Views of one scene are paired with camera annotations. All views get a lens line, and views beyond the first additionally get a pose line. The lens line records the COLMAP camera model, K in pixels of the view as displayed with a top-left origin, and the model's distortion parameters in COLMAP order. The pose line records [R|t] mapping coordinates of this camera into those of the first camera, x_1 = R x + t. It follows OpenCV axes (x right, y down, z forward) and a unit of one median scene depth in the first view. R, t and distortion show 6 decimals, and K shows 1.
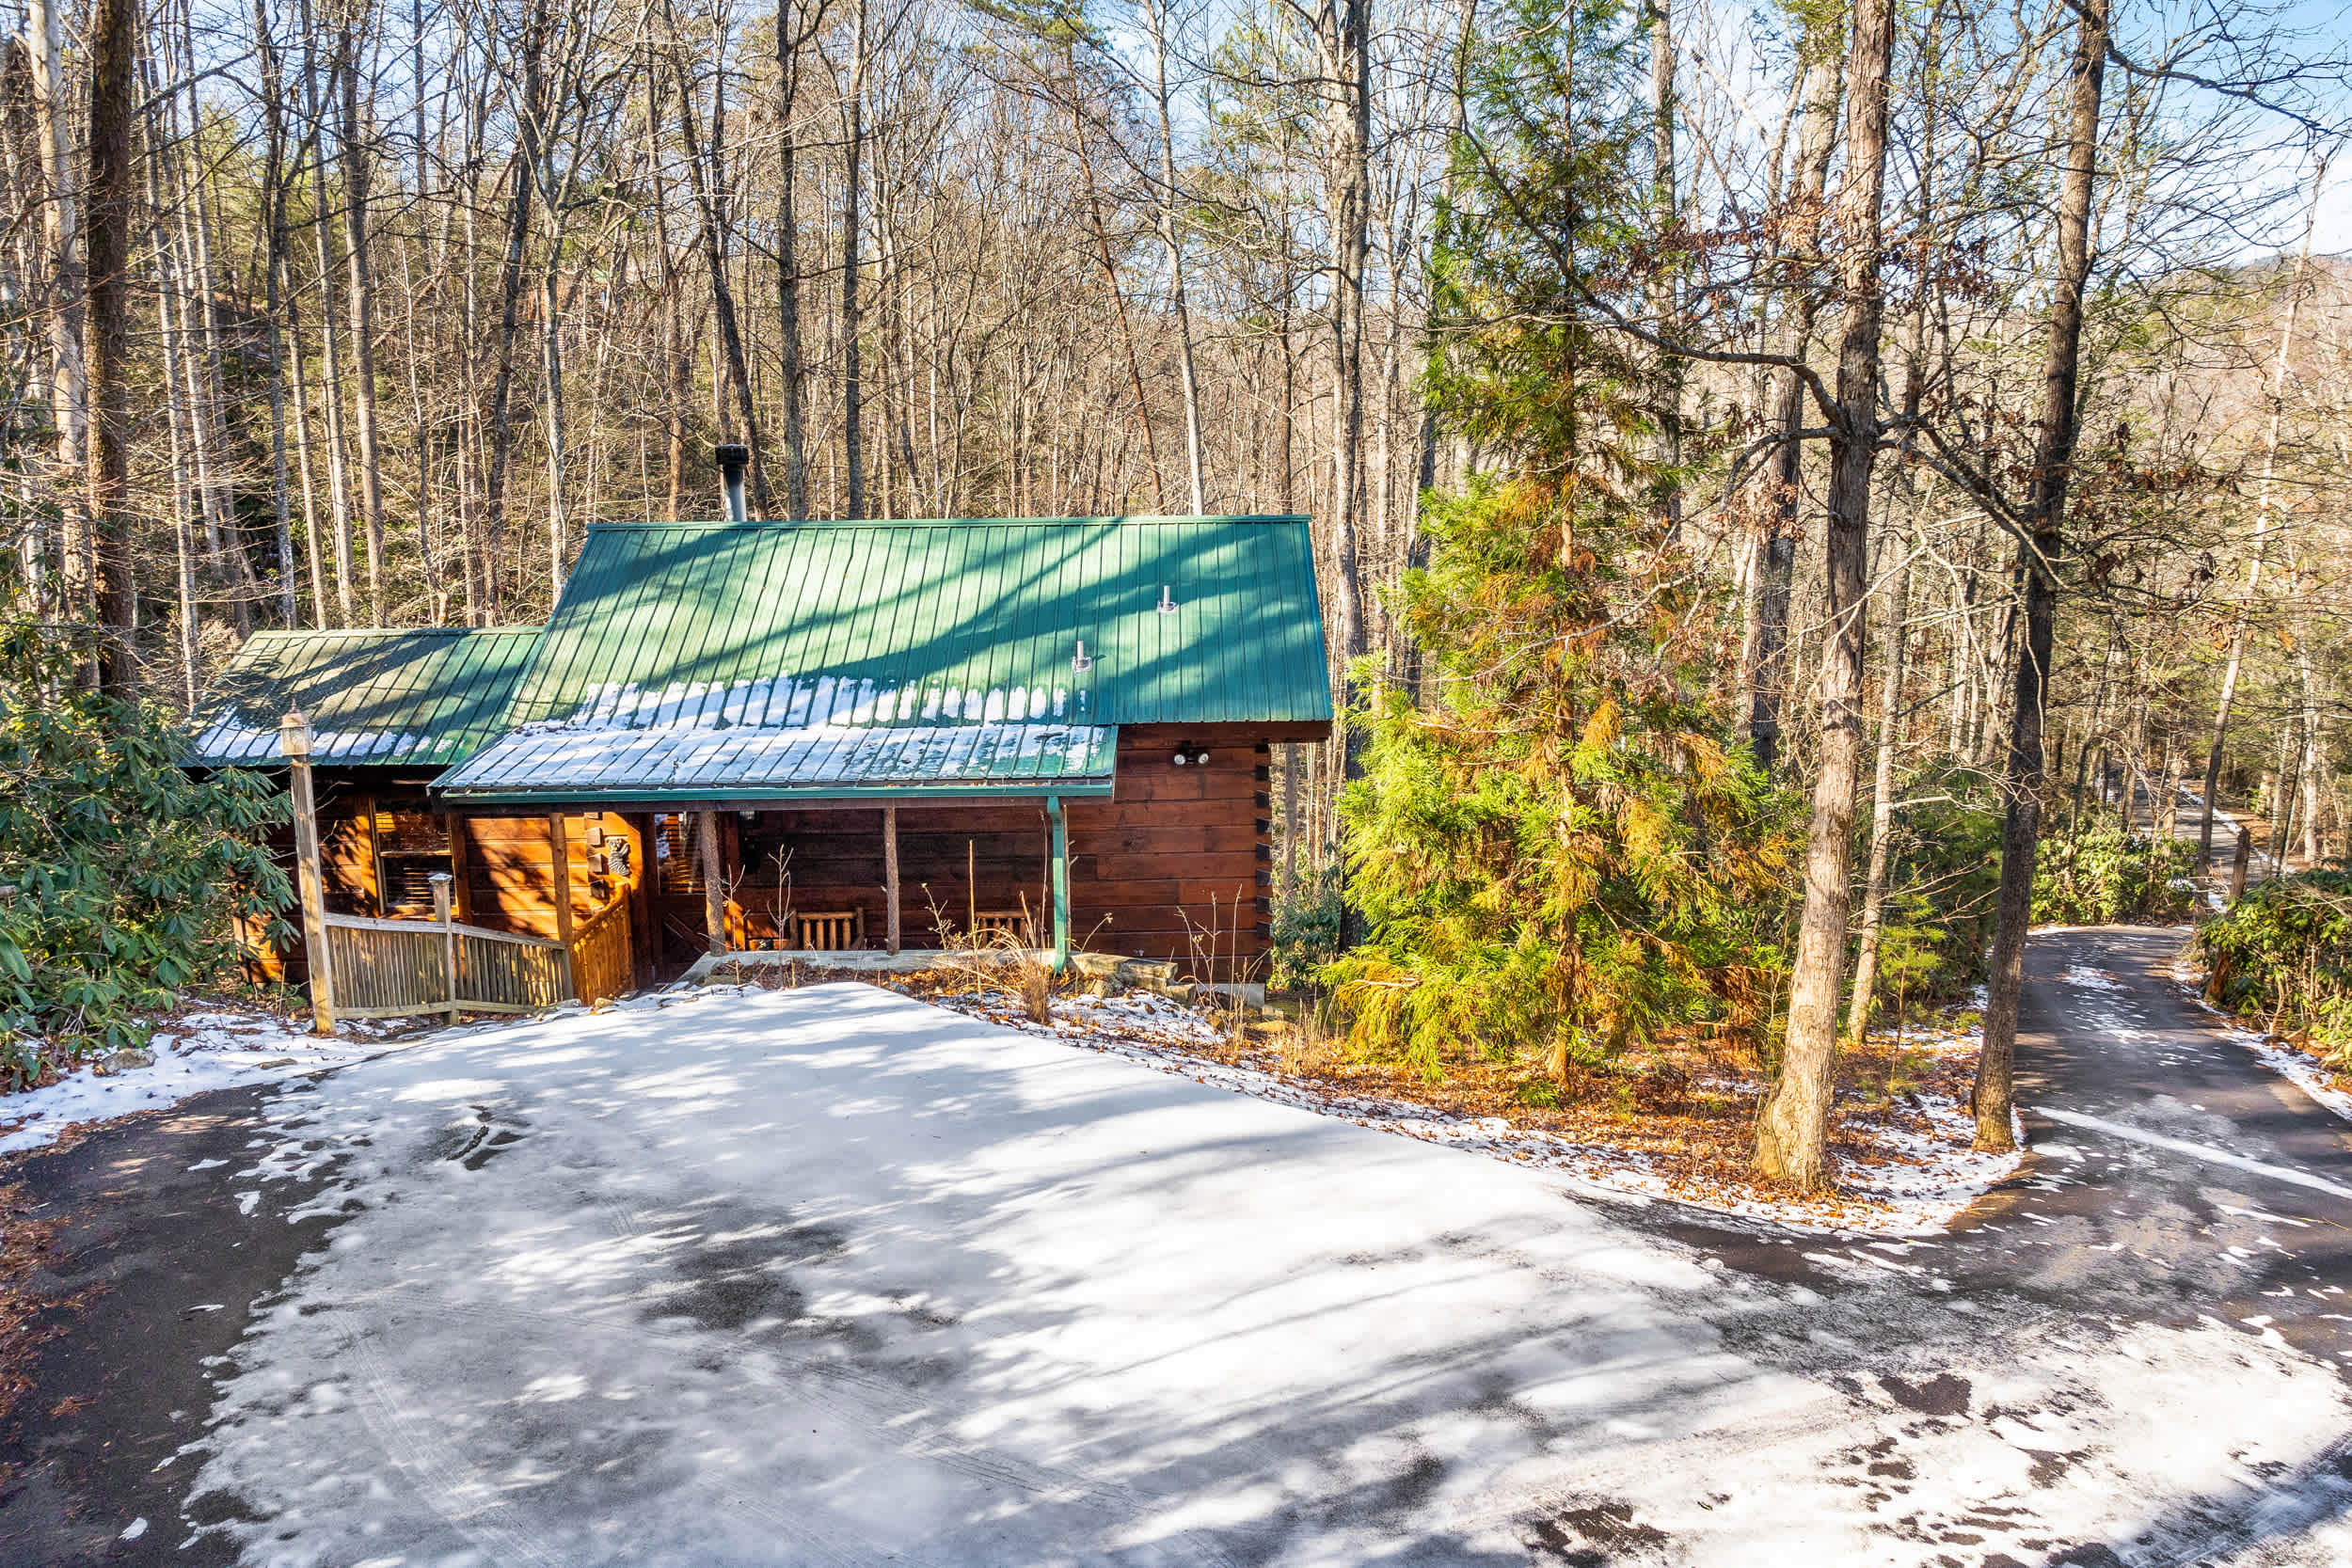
lens RADIAL K [[1662.6, 0, 1176.0], [0, 1662.6, 784.0], [0, 0, 1]] dist [0.030223, -0.087795]
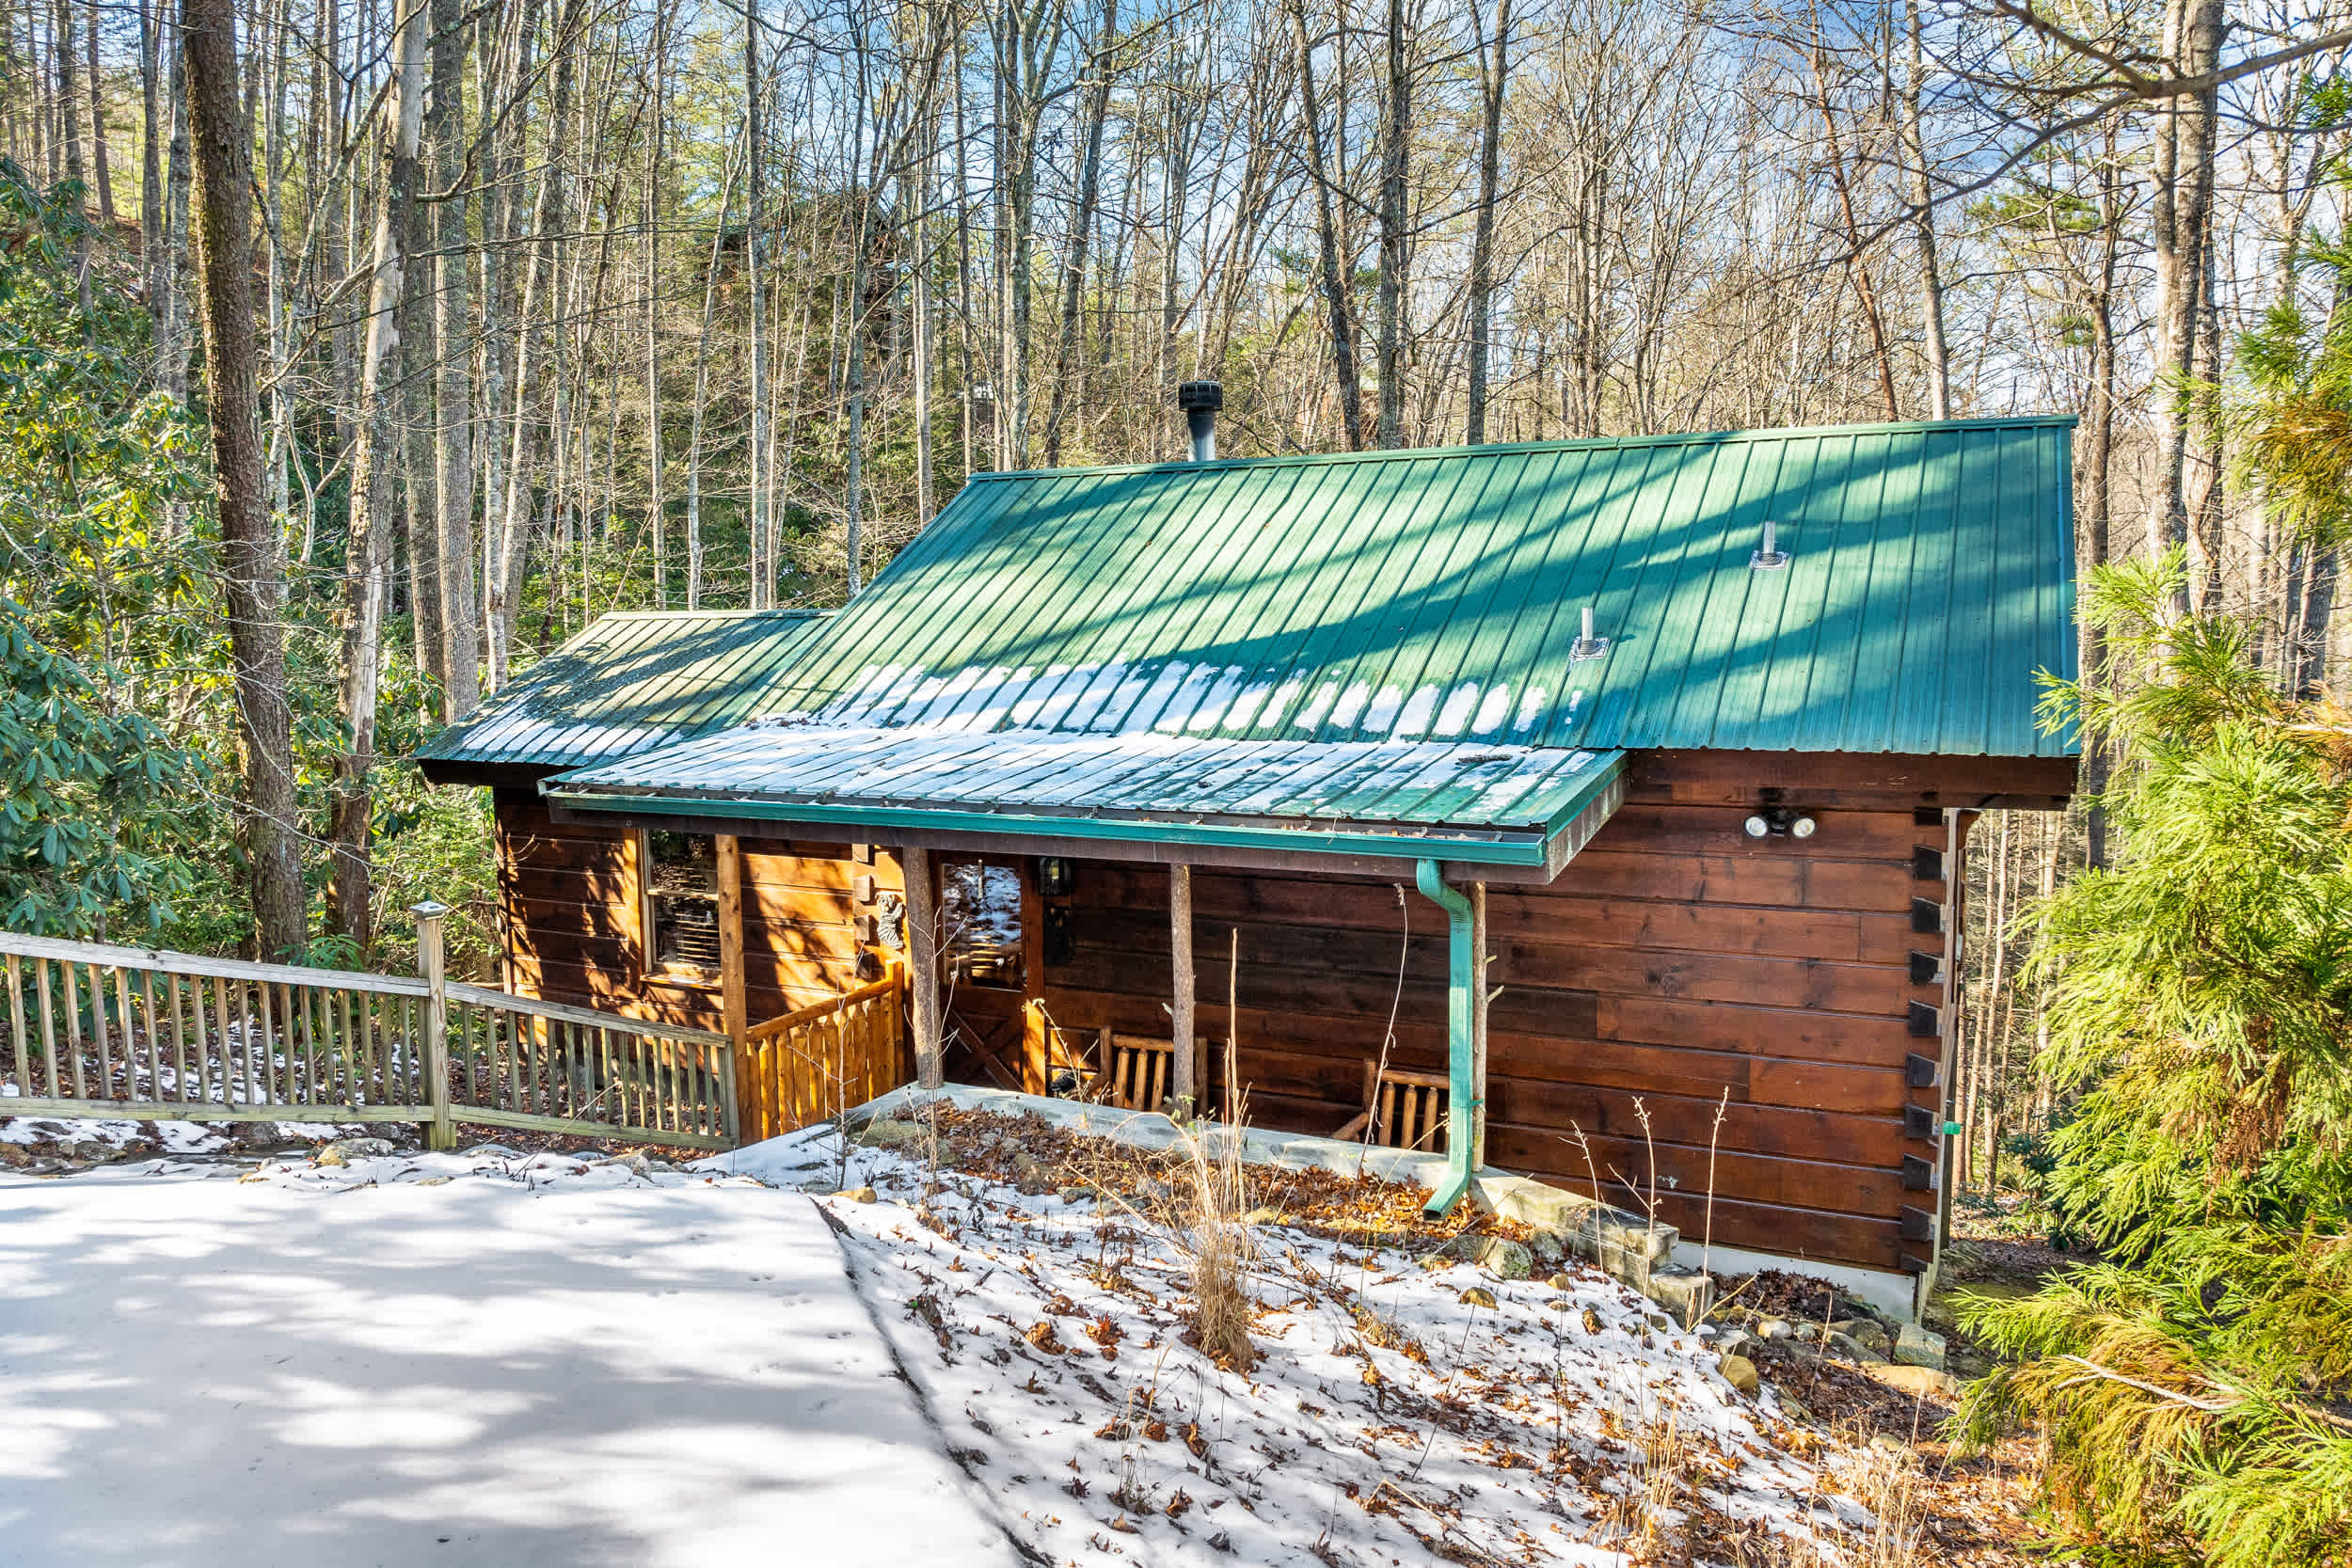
lens RADIAL K [[1662.6, 0, 1176.0], [0, 1662.6, 784.0], [0, 0, 1]] dist [0.030223, -0.087795]
pose [[0.896031, 0.049767, -0.441193, 0.068490], [-0.083895, 0.994775, -0.058173, 0.017536], [0.435992, 0.089139, 0.895525, 0.436165]]
